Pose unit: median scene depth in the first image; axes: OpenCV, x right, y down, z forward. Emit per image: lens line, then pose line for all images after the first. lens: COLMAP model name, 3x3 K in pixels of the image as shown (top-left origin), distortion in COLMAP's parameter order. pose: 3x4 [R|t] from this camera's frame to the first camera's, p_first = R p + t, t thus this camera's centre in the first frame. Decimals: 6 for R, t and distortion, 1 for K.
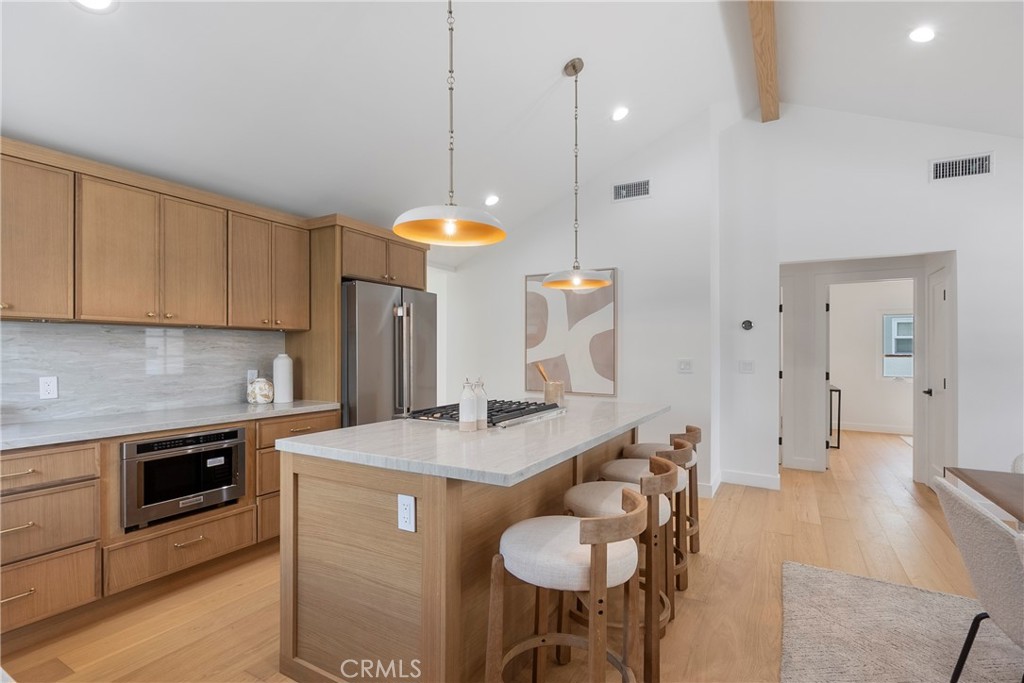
lens RADIAL K [[484.0, 0, 505.4], [0, 484.0, 351.7], [0, 0, 1]] dist [-0.004656, 0.000538]
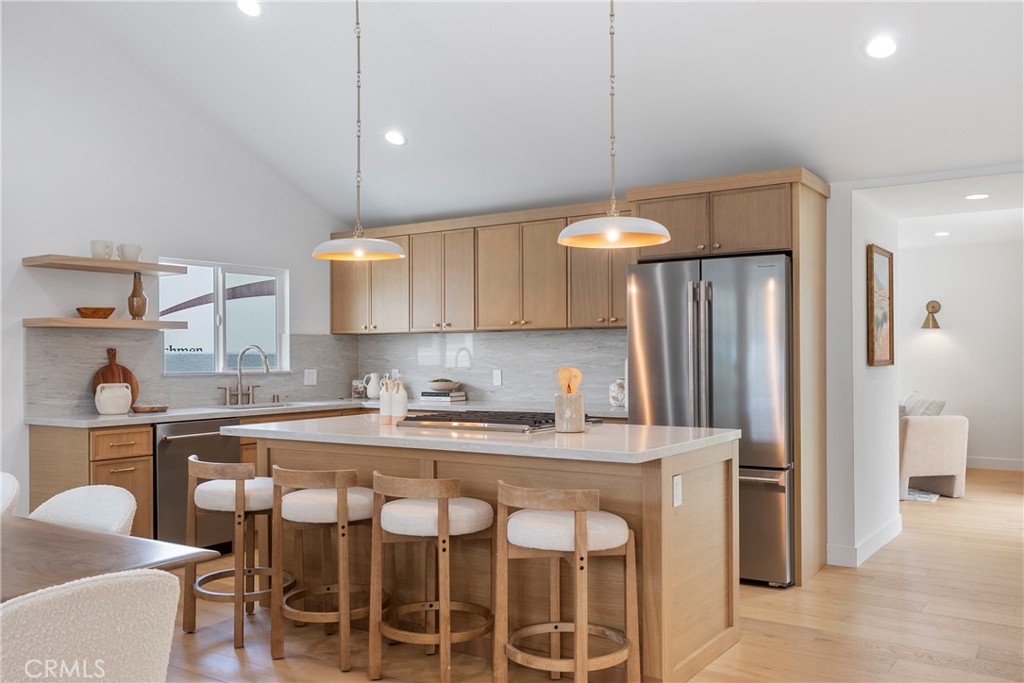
lens RADIAL K [[872.7, 0, 505.8], [0, 872.7, 348.7], [0, 0, 1]] dist [0.005091, 0.001055]
pose [[-0.061989, -0.004775, -0.998065, 1.490910], [0.007439, 0.999959, -0.005247, 0.002812], [0.998049, -0.007750, -0.061951, 1.096883]]
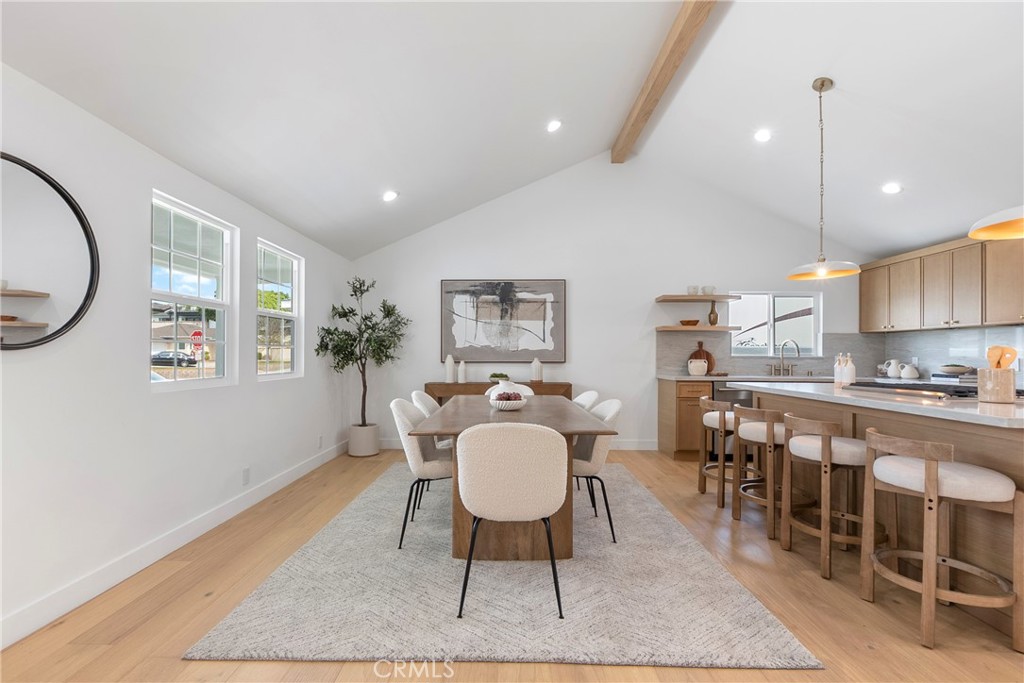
lens RADIAL K [[458.3, 0, 508.7], [0, 458.3, 348.7], [0, 0, 1]] dist [-0.003865, 0.000322]
pose [[-0.865140, -0.011999, -0.501386, 1.281868], [-0.006080, 0.999891, -0.013439, 0.047500], [0.501493, -0.008579, -0.865119, 1.383725]]
